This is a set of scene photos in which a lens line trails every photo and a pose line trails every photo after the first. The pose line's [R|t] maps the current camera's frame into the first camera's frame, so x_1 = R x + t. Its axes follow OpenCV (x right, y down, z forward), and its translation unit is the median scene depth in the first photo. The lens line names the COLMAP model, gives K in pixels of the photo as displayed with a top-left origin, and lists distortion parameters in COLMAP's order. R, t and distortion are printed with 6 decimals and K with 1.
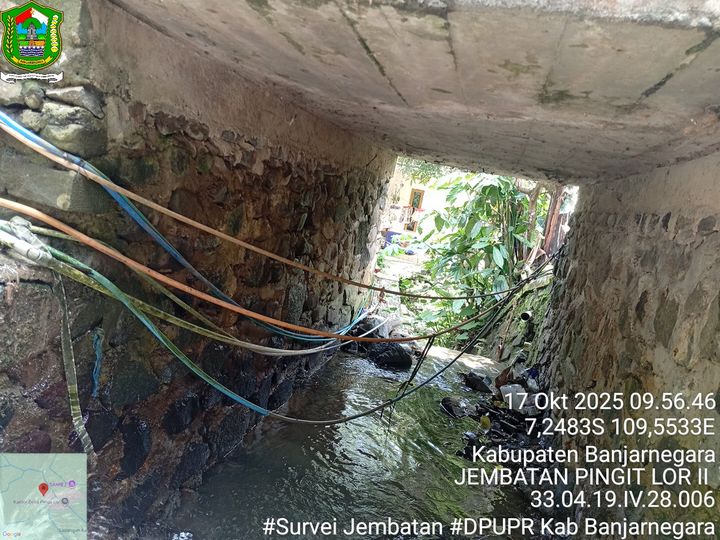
lens RADIAL K [[600.4, 0, 360.0], [0, 600.4, 270.0], [0, 0, 1]] dist [0.085611, -0.007490]
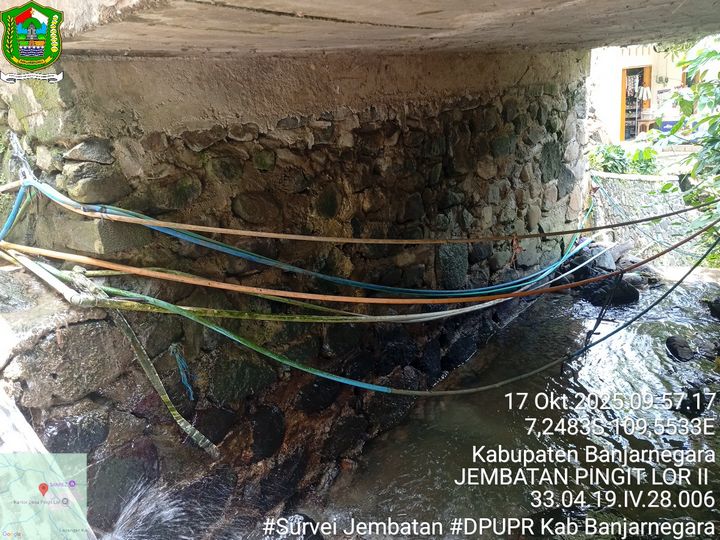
lens RADIAL K [[600.4, 0, 360.0], [0, 600.4, 270.0], [0, 0, 1]] dist [0.085611, -0.007490]
pose [[0.855706, -0.145453, -0.496598, 0.349382], [0.205947, 0.976130, 0.068966, -0.034542], [0.474713, -0.161288, 0.865236, 0.178042]]
